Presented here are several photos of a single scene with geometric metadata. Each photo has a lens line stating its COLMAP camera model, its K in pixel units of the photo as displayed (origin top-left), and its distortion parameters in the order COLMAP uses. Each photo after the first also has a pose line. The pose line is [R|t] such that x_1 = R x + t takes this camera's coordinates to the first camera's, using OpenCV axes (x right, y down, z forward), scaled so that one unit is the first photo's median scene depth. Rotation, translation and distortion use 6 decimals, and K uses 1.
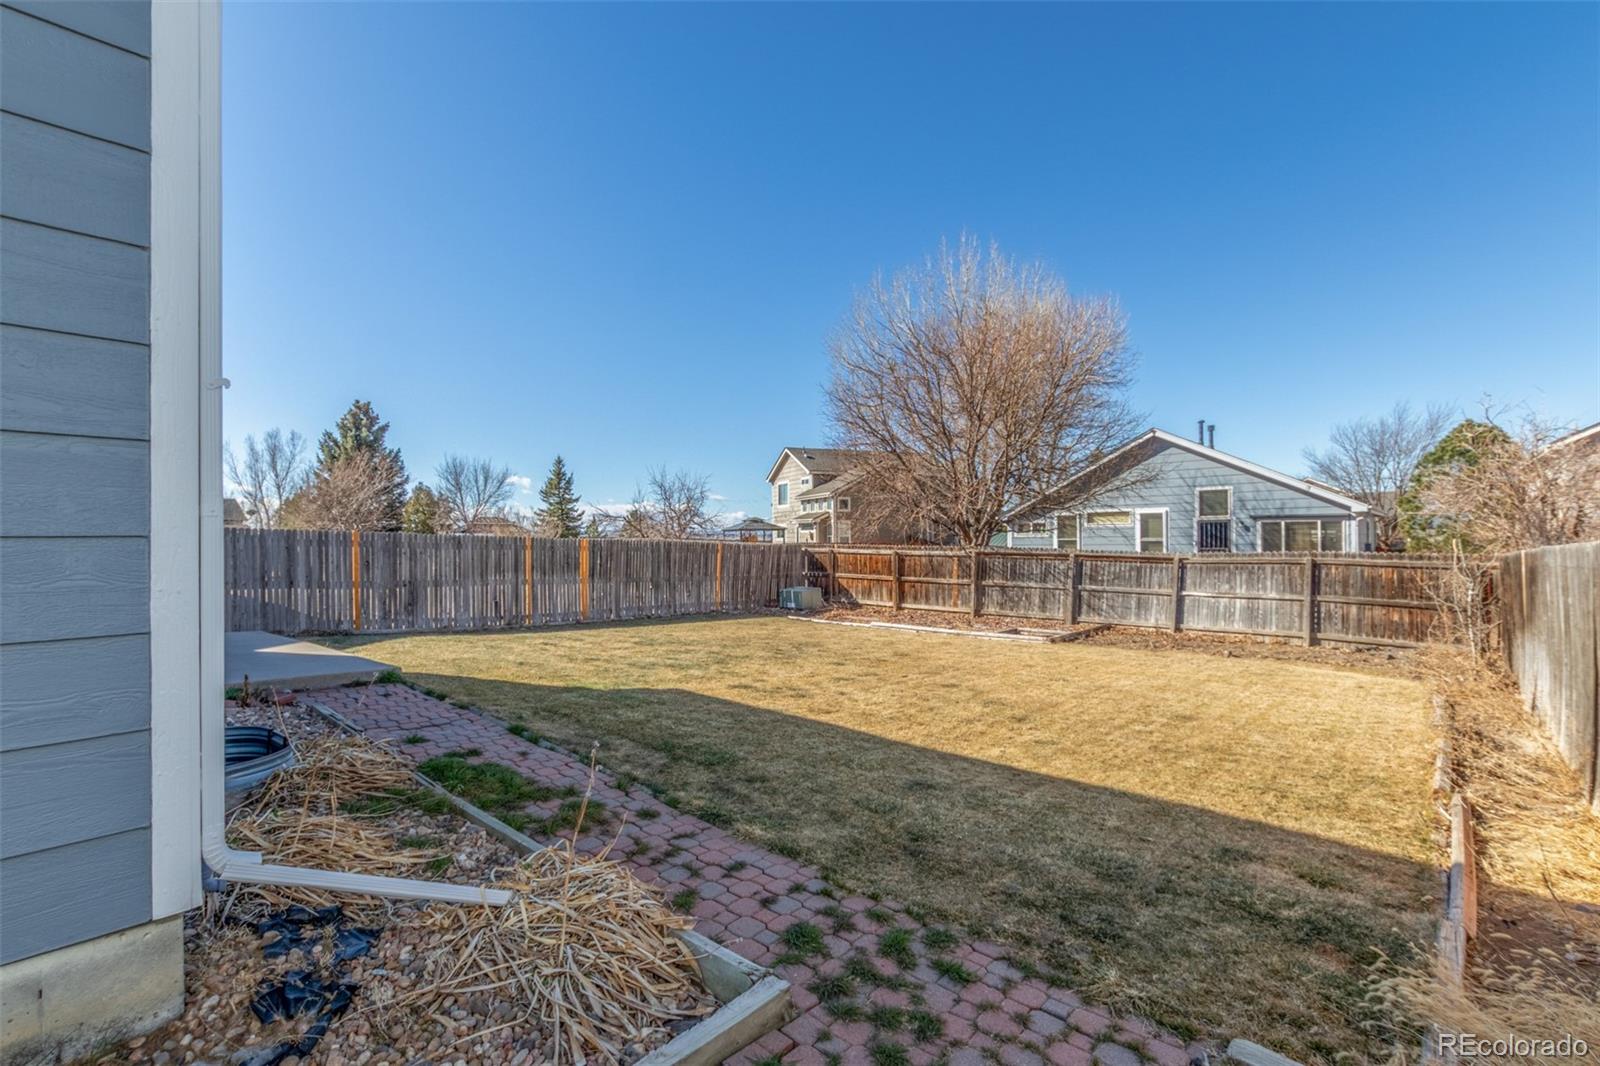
lens RADIAL K [[751.5, 0, 803.6], [0, 751.5, 537.9], [0, 0, 1]] dist [-0.000828, -0.000067]
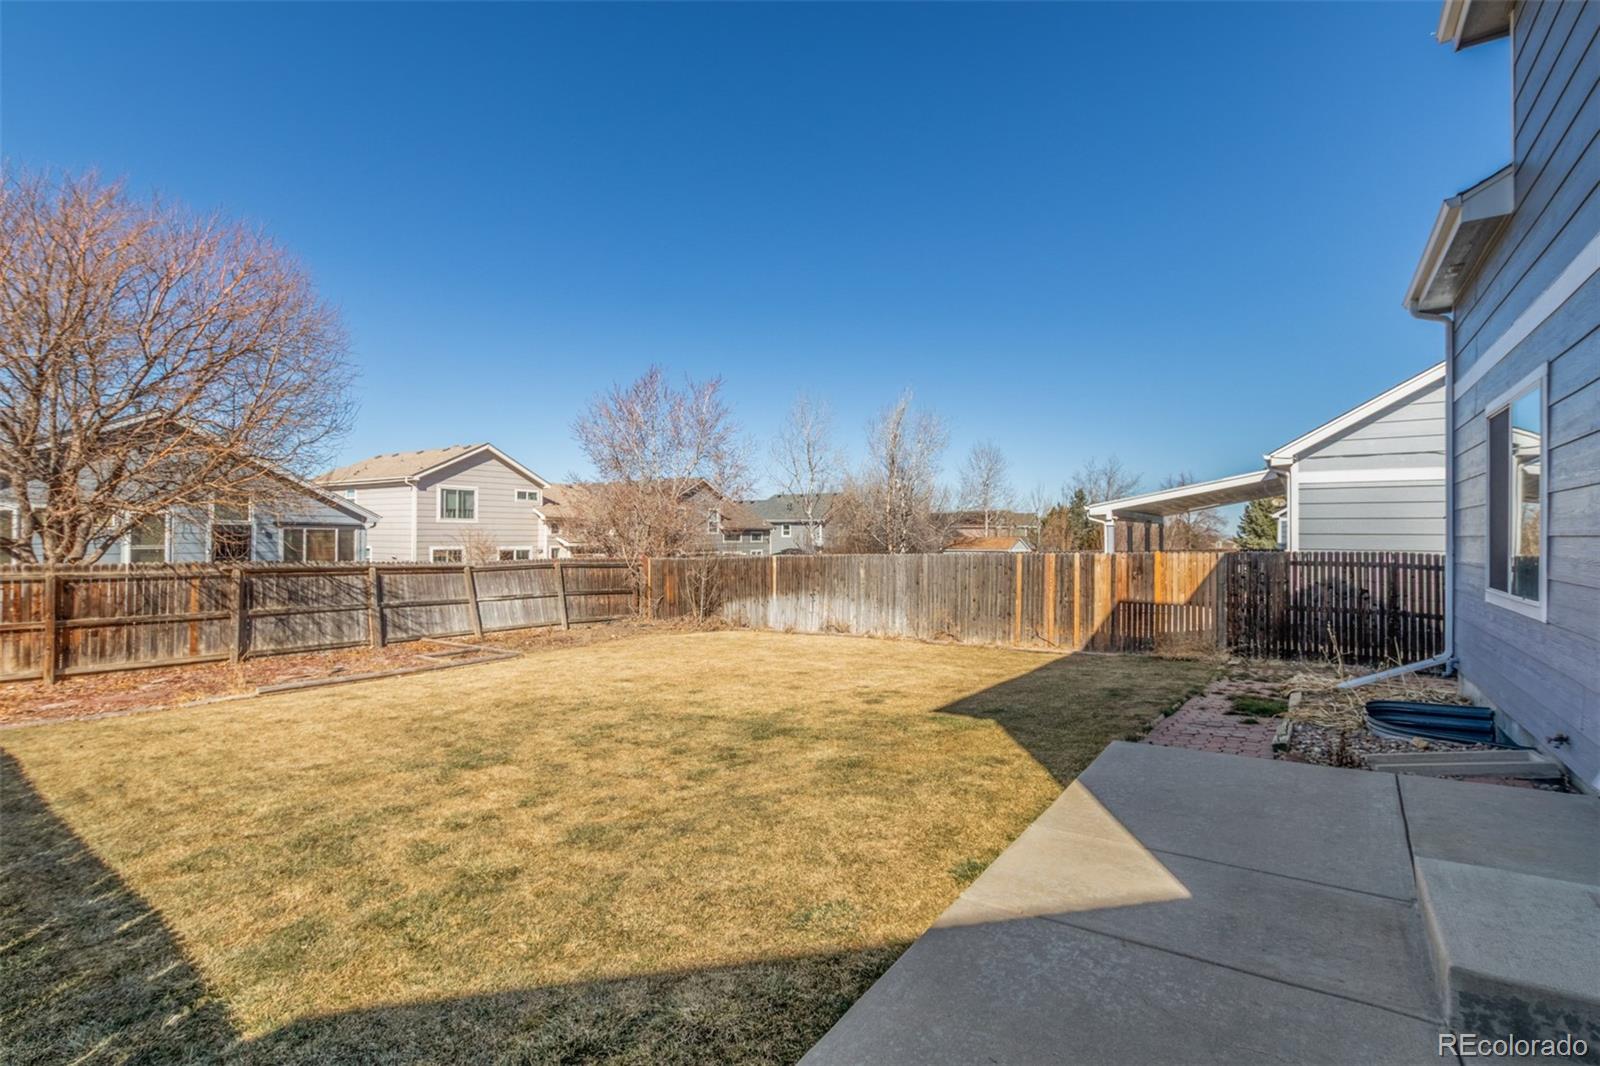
lens RADIAL K [[751.5, 0, 804.2], [0, 751.5, 536.7], [0, 0, 1]] dist [-0.000828, -0.000067]
pose [[-0.132870, 0.008344, 0.991098, -0.489027], [-0.005320, 0.999944, -0.009131, -0.006604], [-0.991119, -0.006485, -0.132818, 0.534836]]
